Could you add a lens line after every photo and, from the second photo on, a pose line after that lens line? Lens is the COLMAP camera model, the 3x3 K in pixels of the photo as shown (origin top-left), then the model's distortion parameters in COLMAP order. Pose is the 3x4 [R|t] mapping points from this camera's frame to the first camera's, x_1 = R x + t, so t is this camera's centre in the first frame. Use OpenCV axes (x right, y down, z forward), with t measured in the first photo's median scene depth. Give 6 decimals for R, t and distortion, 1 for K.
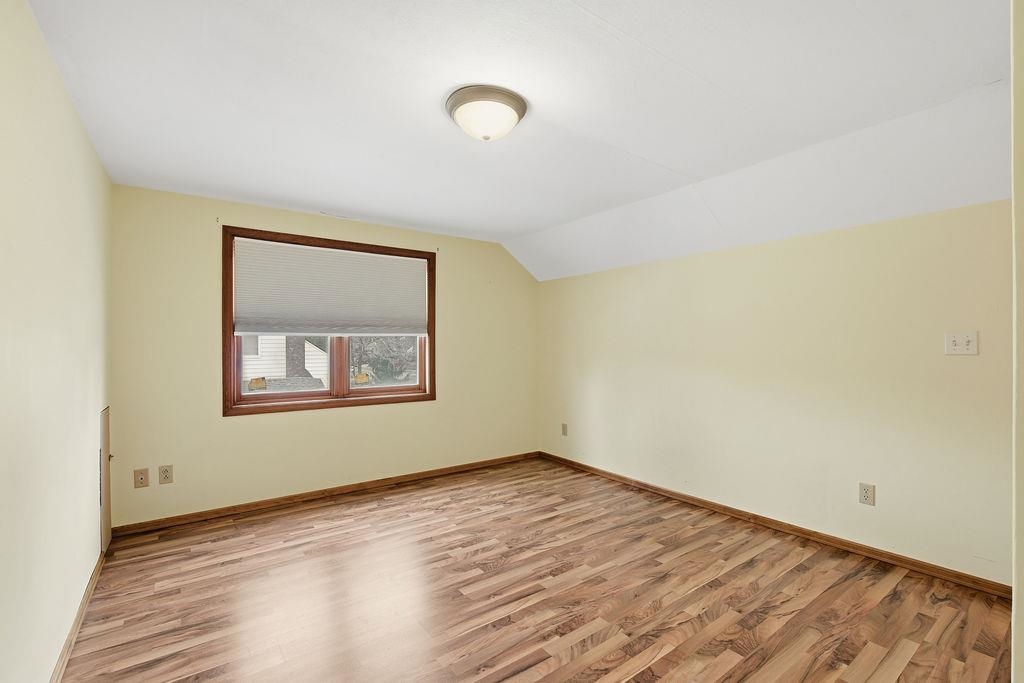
lens RADIAL K [[453.0, 0, 512.0], [0, 453.0, 341.5], [0, 0, 1]] dist [-0.015438, 0.006697]
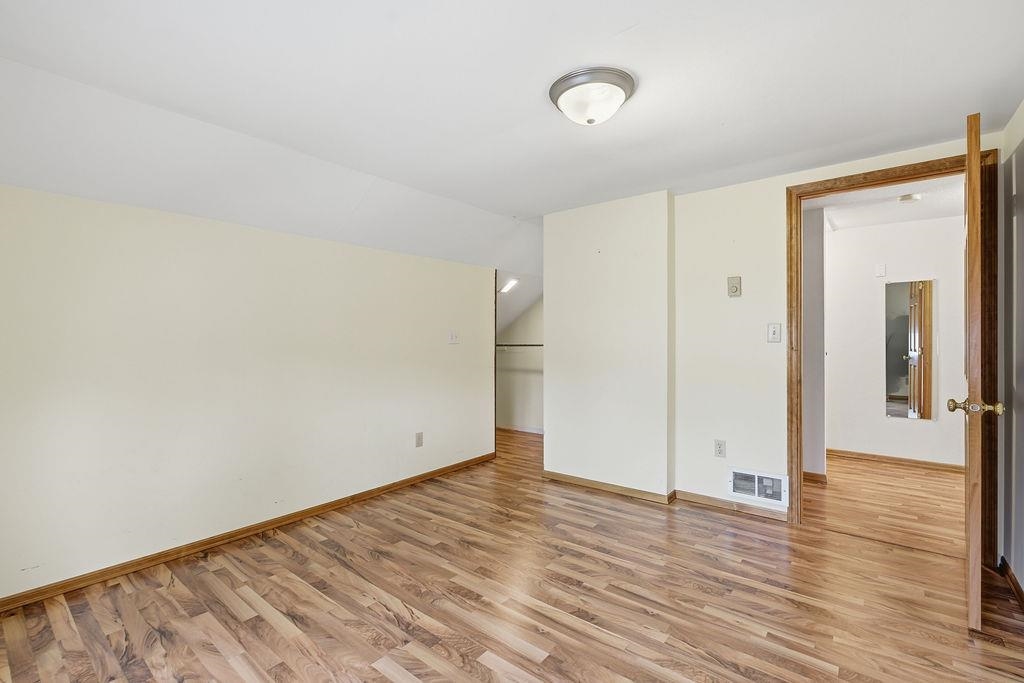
lens RADIAL K [[453.0, 0, 512.0], [0, 453.0, 341.5], [0, 0, 1]] dist [-0.015438, 0.006697]
pose [[-0.250290, -0.003851, 0.968163, -0.652749], [-0.004908, 0.999984, 0.002708, 0.009474], [-0.968158, -0.004073, -0.250305, 0.969073]]
